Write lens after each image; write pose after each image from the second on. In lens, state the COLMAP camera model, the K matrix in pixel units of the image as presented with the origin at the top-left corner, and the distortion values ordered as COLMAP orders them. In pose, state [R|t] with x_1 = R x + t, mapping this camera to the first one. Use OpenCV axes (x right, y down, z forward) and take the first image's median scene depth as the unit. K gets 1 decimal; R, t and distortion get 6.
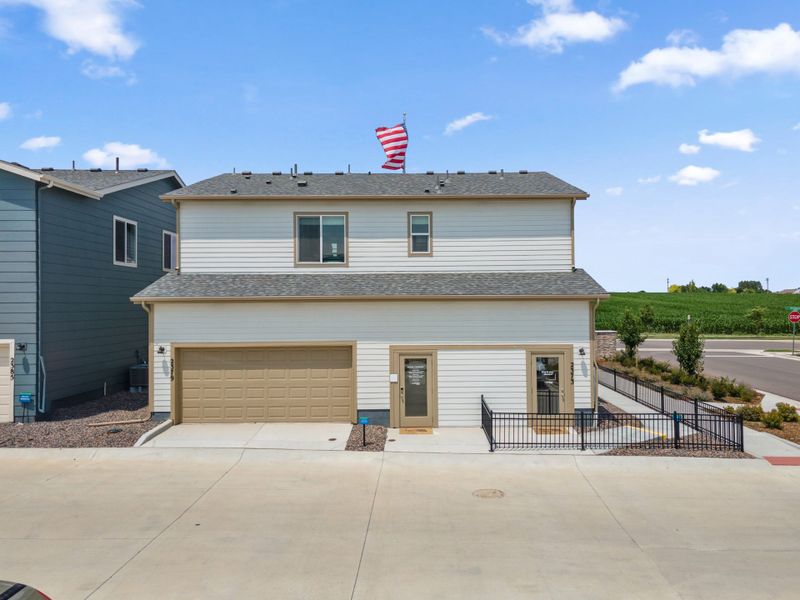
lens RADIAL K [[613.4, 0, 402.1], [0, 613.4, 301.9], [0, 0, 1]] dist [0.032865, 0.005378]
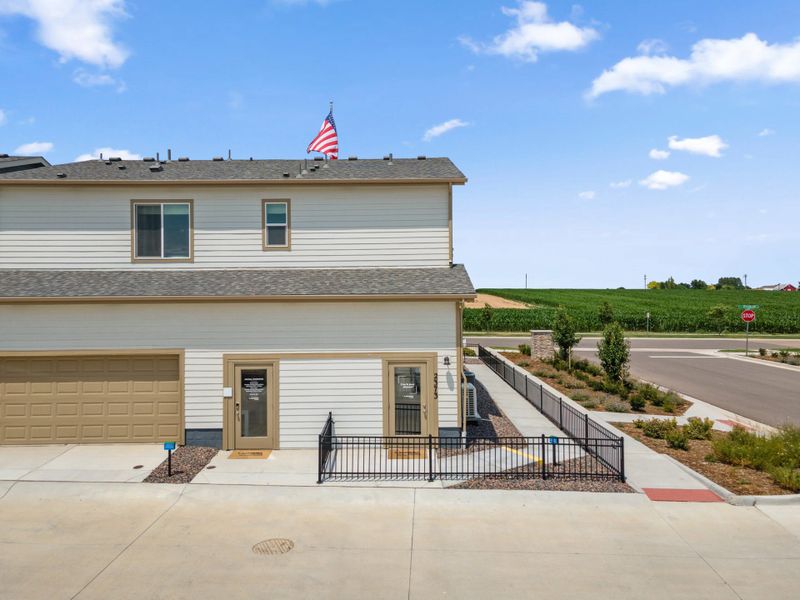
lens RADIAL K [[585.0, 0, 399.5], [0, 585.0, 297.8], [0, 0, 1]] dist [0.028327, 0.012099]
pose [[0.999841, -0.001046, -0.017808, 0.223926], [0.001046, 0.999999, -0.000041, -0.006462], [0.017808, 0.000022, 0.999841, 0.173230]]
